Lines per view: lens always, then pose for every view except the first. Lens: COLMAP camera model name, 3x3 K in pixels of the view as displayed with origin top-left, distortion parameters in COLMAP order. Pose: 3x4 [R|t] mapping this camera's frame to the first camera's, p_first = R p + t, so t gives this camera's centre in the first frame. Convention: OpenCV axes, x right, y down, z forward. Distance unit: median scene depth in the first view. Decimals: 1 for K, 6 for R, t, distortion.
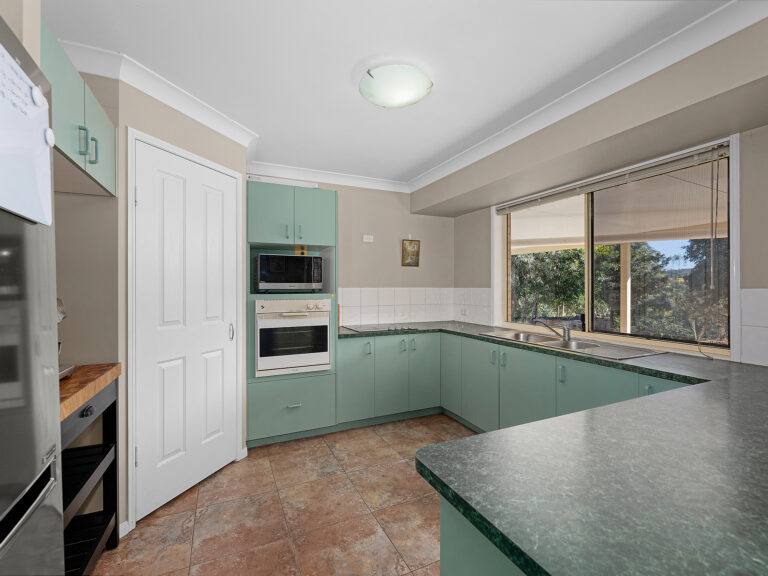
lens RADIAL K [[348.9, 0, 386.2], [0, 348.9, 295.1], [0, 0, 1]] dist [-0.001161, 0.001583]
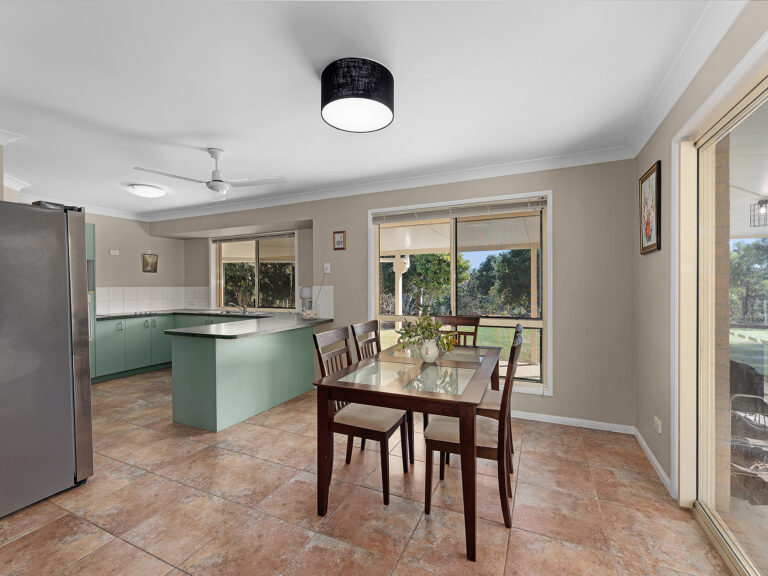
lens RADIAL K [[348.9, 0, 378.2], [0, 348.9, 280.2], [0, 0, 1]] dist [-0.001161, 0.001583]
pose [[0.775556, 0.005210, 0.631258, -0.155138], [0.020560, 0.999227, -0.033506, 0.025414], [-0.630944, 0.038964, 0.774849, -1.018438]]
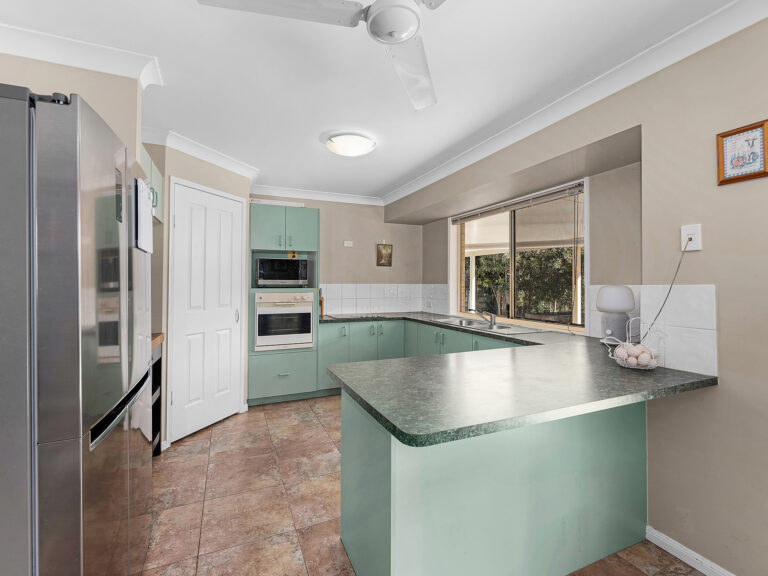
lens RADIAL K [[348.9, 0, 382.8], [0, 348.9, 283.5], [0, 0, 1]] dist [-0.001161, 0.001583]
pose [[0.999676, 0.002289, -0.025347, 0.134852], [-0.002888, 0.999717, -0.023610, 0.008332], [0.025286, 0.023676, 0.999400, -0.295953]]
